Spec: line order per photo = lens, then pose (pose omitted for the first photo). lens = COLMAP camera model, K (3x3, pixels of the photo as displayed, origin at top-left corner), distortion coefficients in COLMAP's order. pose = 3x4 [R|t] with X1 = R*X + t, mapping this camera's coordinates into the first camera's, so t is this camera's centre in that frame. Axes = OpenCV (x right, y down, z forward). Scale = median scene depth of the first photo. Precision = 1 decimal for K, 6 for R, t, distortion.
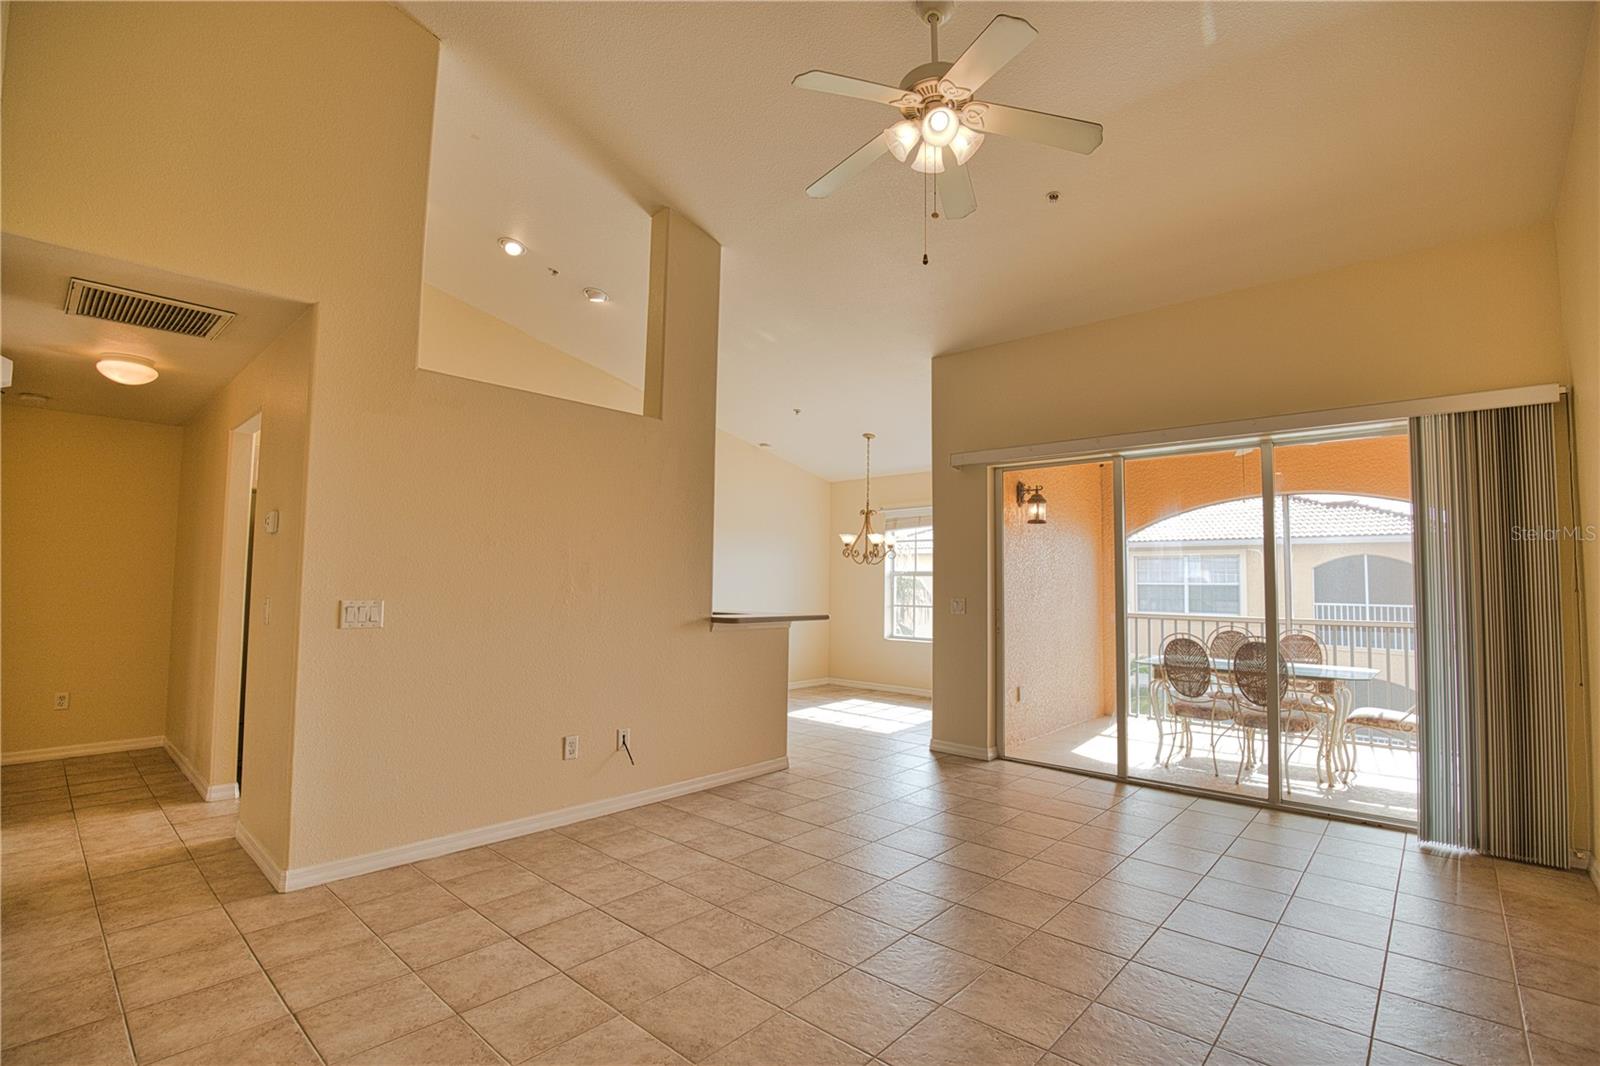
lens RADIAL K [[732.1, 0, 808.8], [0, 732.1, 540.9], [0, 0, 1]] dist [-0.035579, 0.007287]
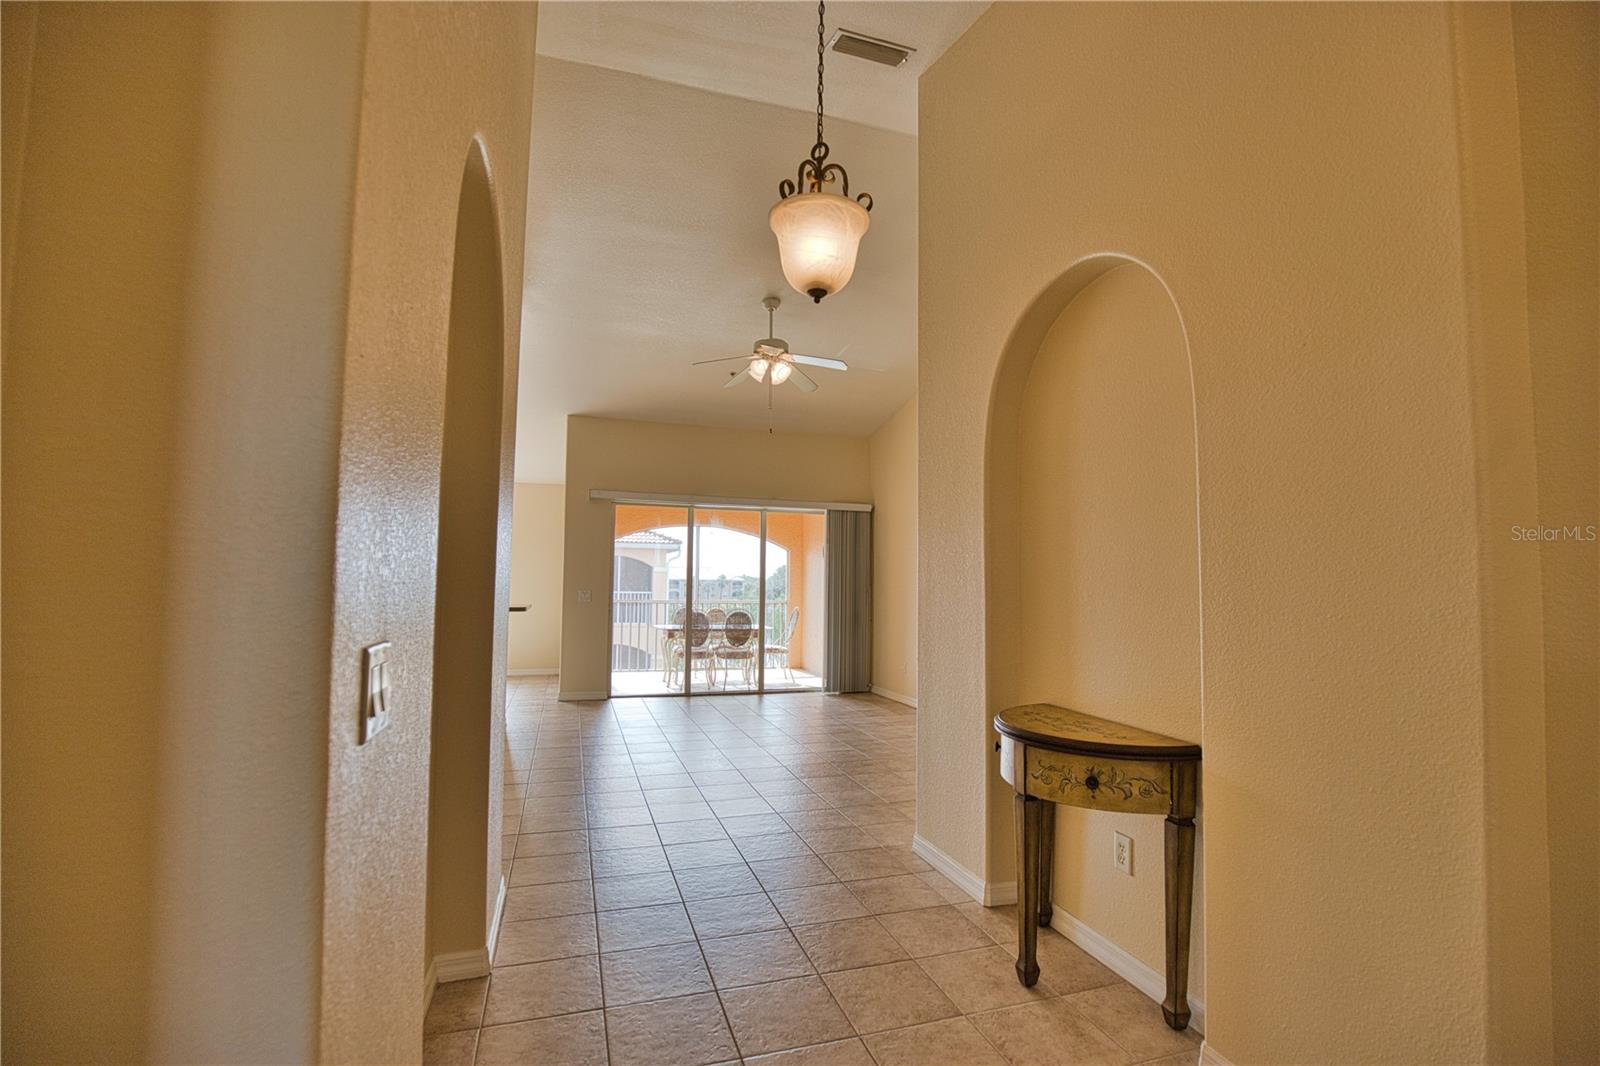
lens RADIAL K [[732.1, 0, 808.8], [0, 732.1, 540.9], [0, 0, 1]] dist [-0.035579, 0.007287]
pose [[0.497659, 0.044819, 0.866214, -0.838294], [-0.057770, 0.998159, -0.018456, -0.018066], [-0.865447, -0.040856, 0.499332, -0.087188]]
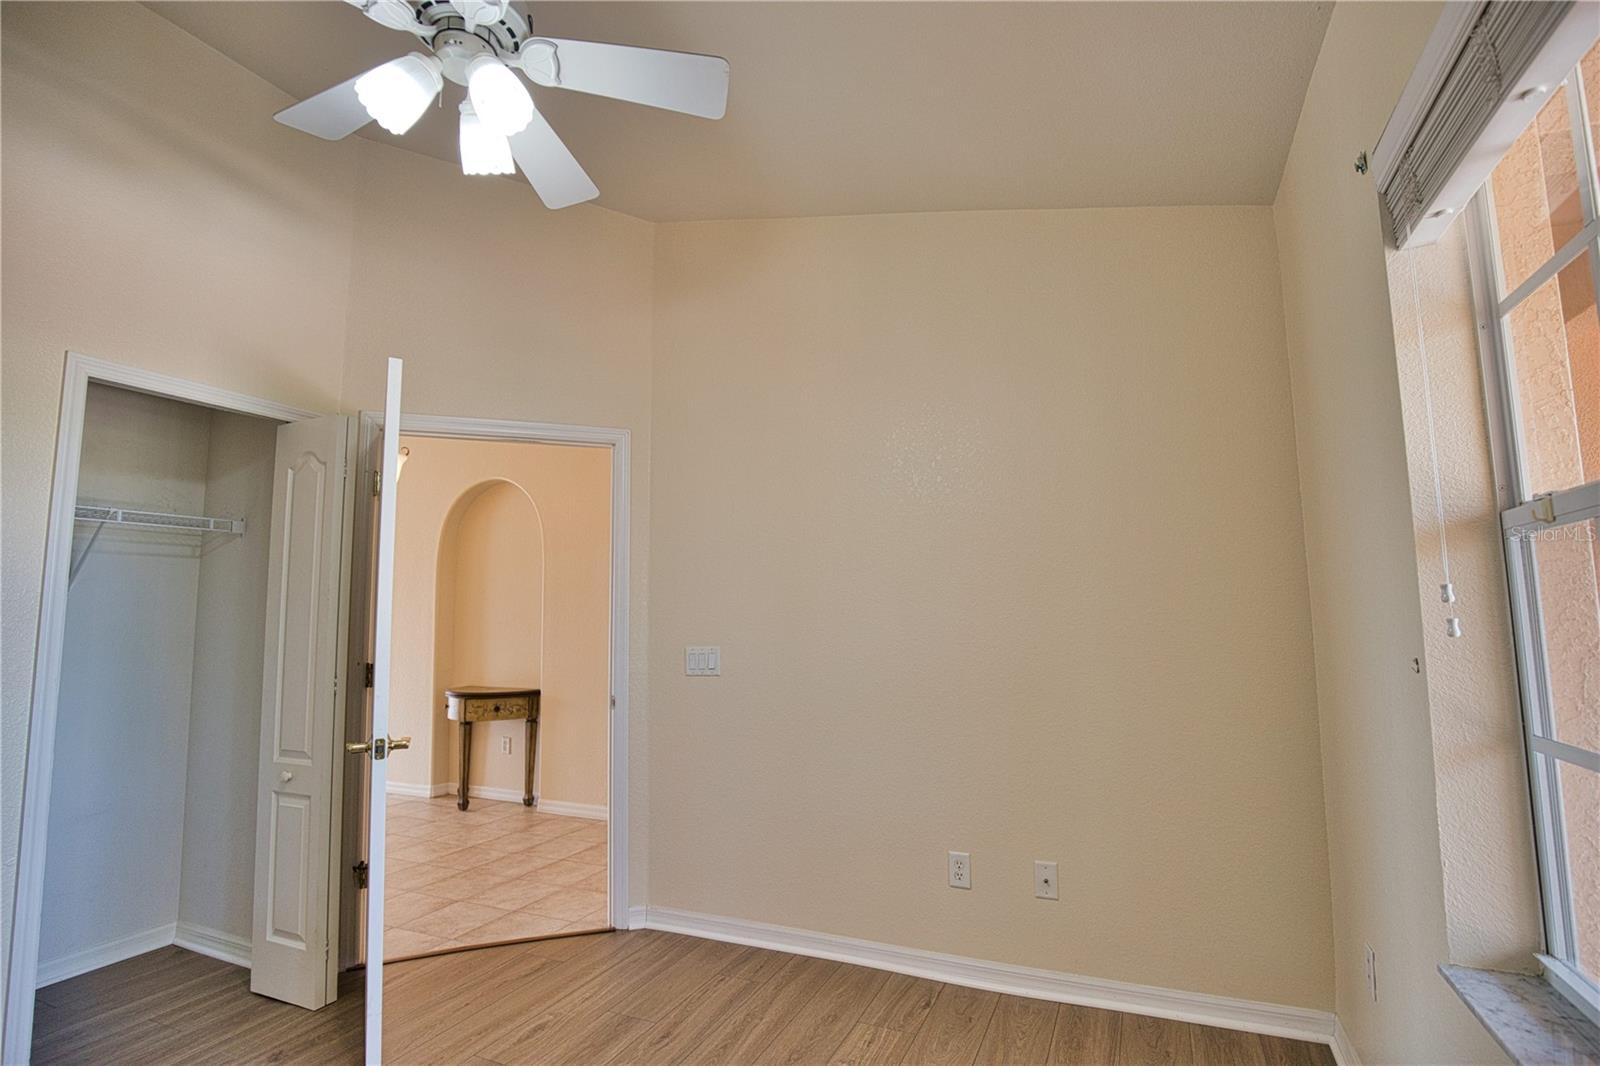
lens RADIAL K [[769.5, 0, 800.0], [0, 769.5, 533.0], [0, 0, 1]] dist [-0.008332, 0.000774]
pose [[-0.297787, 0.100099, 0.949370, -1.519139], [-0.037776, 0.992473, -0.116493, -0.028482], [-0.953885, -0.070553, -0.291764, -0.097270]]
